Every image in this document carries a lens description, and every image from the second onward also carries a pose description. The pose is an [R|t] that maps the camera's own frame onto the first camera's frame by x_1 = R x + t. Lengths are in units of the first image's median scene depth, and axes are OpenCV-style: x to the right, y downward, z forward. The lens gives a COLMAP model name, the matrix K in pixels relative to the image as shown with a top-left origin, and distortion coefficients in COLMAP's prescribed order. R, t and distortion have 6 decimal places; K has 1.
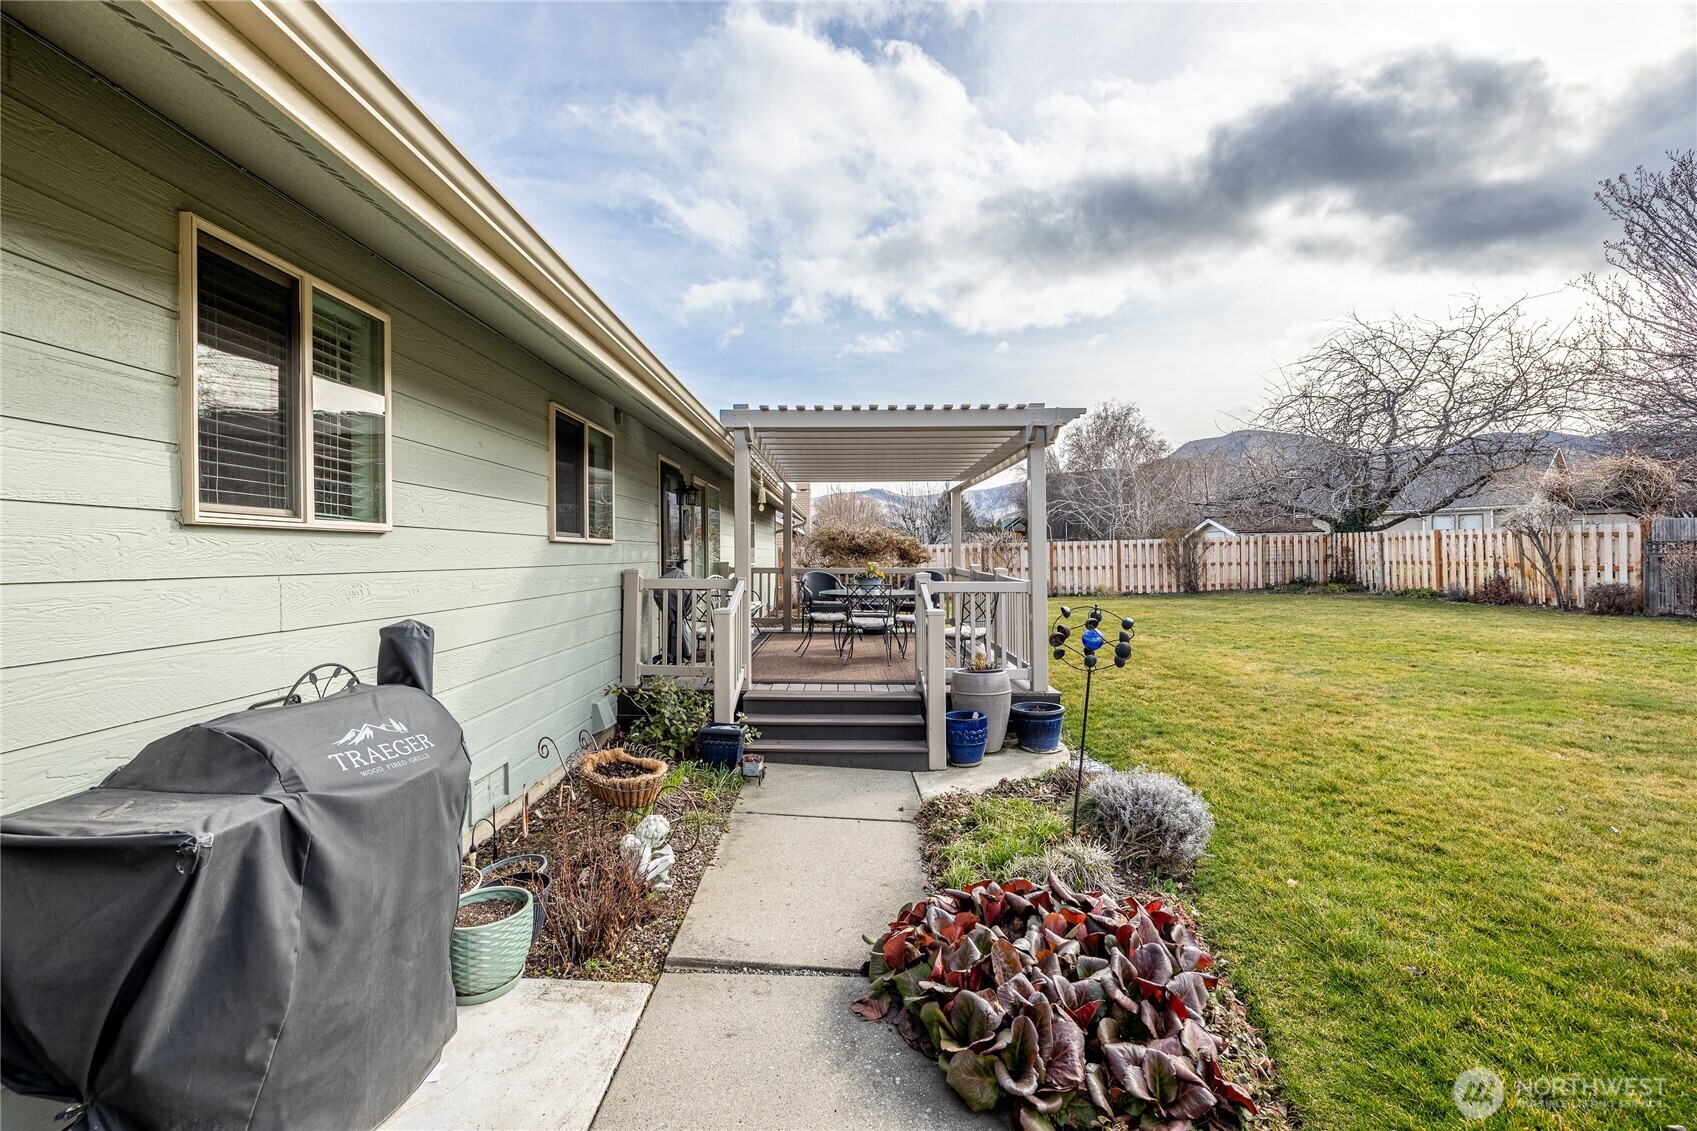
lens RADIAL K [[717.2, 0, 838.2], [0, 717.2, 563.1], [0, 0, 1]] dist [0.002039, -0.000223]
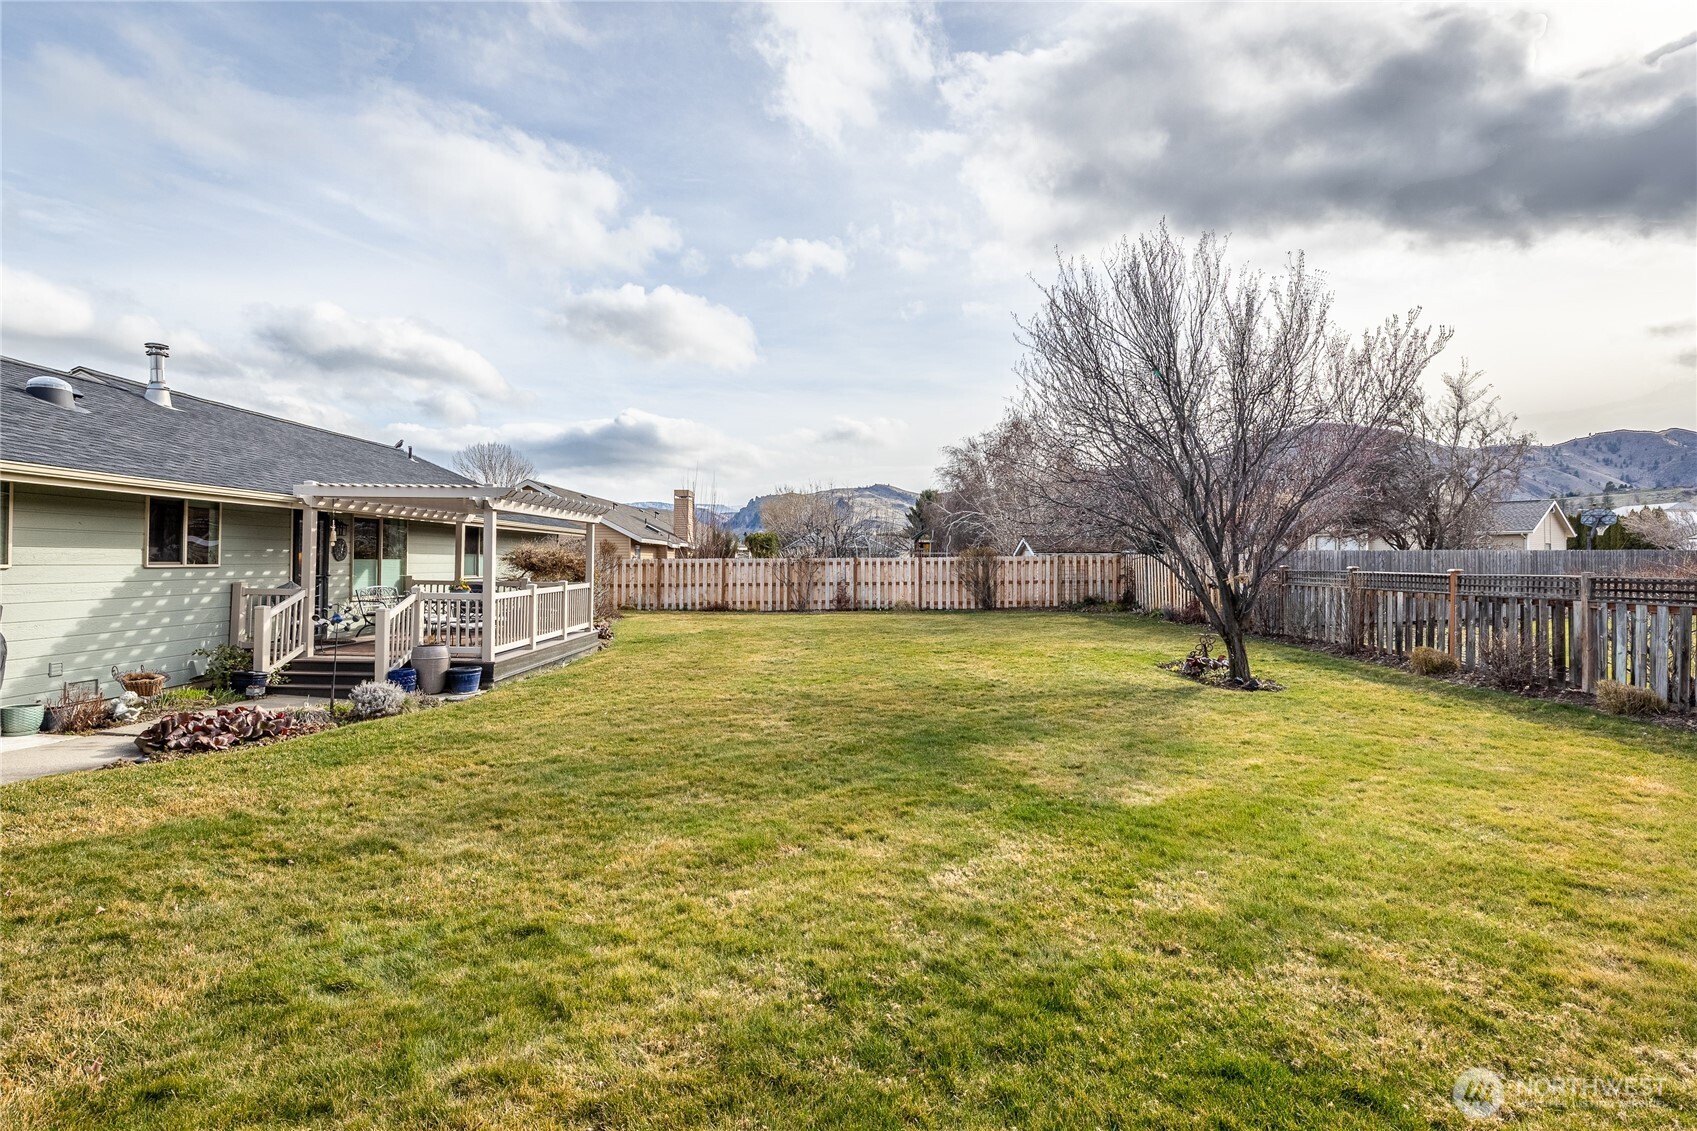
lens RADIAL K [[862.3, 0, 837.1], [0, 862.3, 564.3], [0, 0, 1]] dist [0.002581, 0.000328]
pose [[0.999600, 0.016851, -0.022700, 0.300850], [-0.017021, 0.999828, -0.007327, -0.010864], [0.022572, 0.007710, 0.999715, -0.250404]]
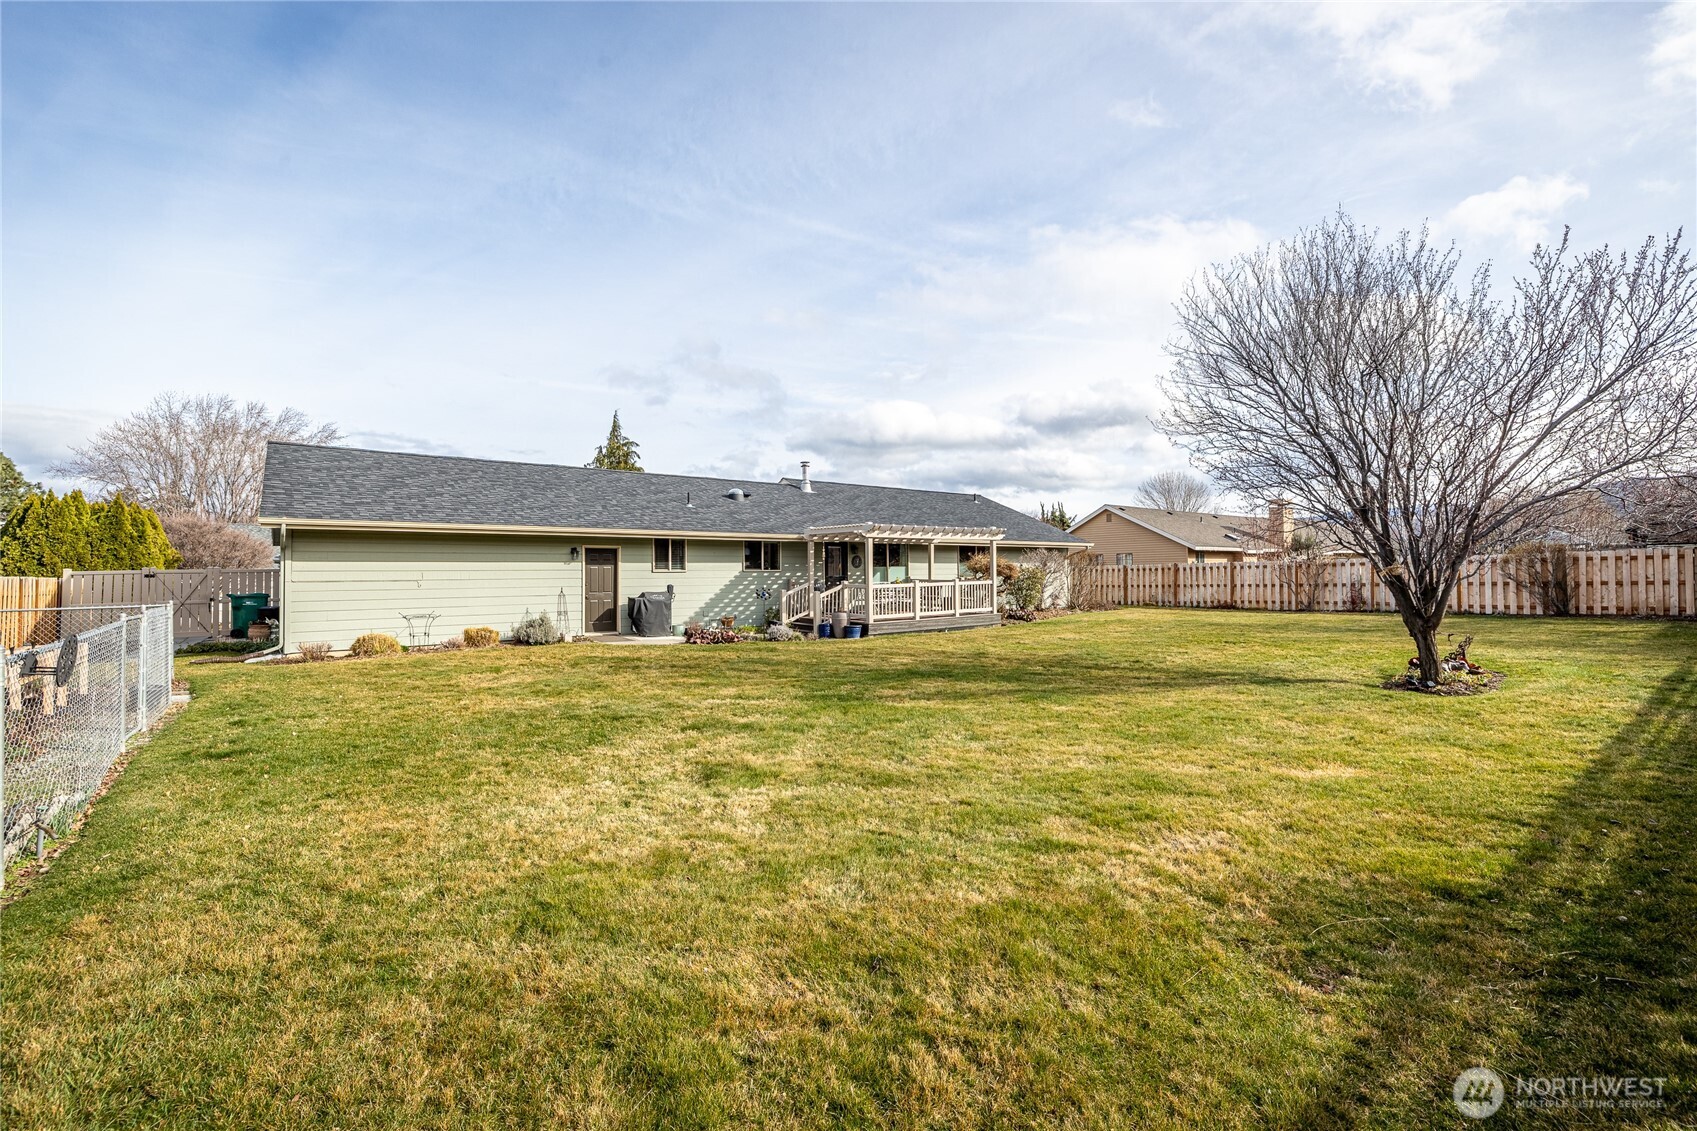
lens RADIAL K [[717.2, 0, 838.2], [0, 717.2, 563.1], [0, 0, 1]] dist [0.002039, -0.000223]
pose [[0.585728, -0.006118, -0.810485, 0.679506], [-0.005653, 0.999916, -0.011633, -0.006762], [0.810488, 0.011395, 0.585645, -0.204429]]
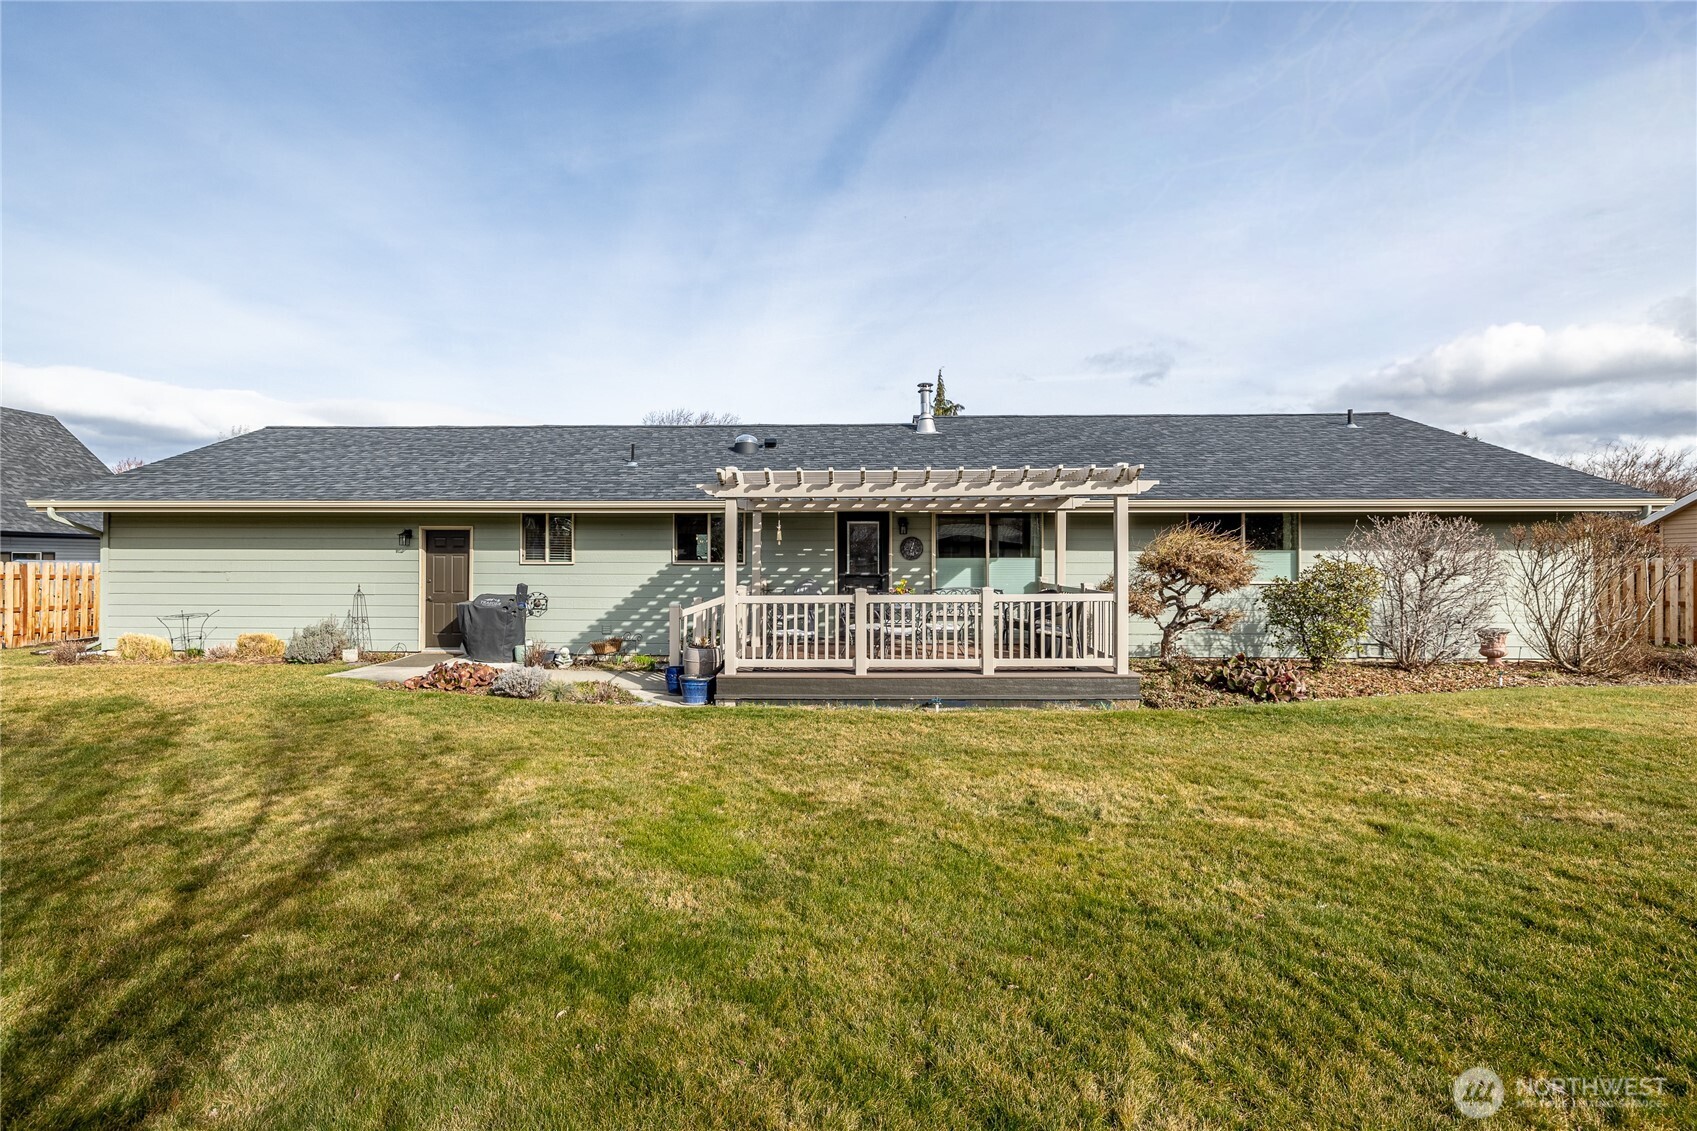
lens RADIAL K [[717.2, 0, 838.2], [0, 717.2, 563.1], [0, 0, 1]] dist [0.002039, -0.000223]
pose [[-0.058960, 0.014378, -0.998157, 0.444278], [-0.010949, 0.999827, 0.015049, -0.016072], [0.998200, 0.011816, -0.058793, 0.349945]]
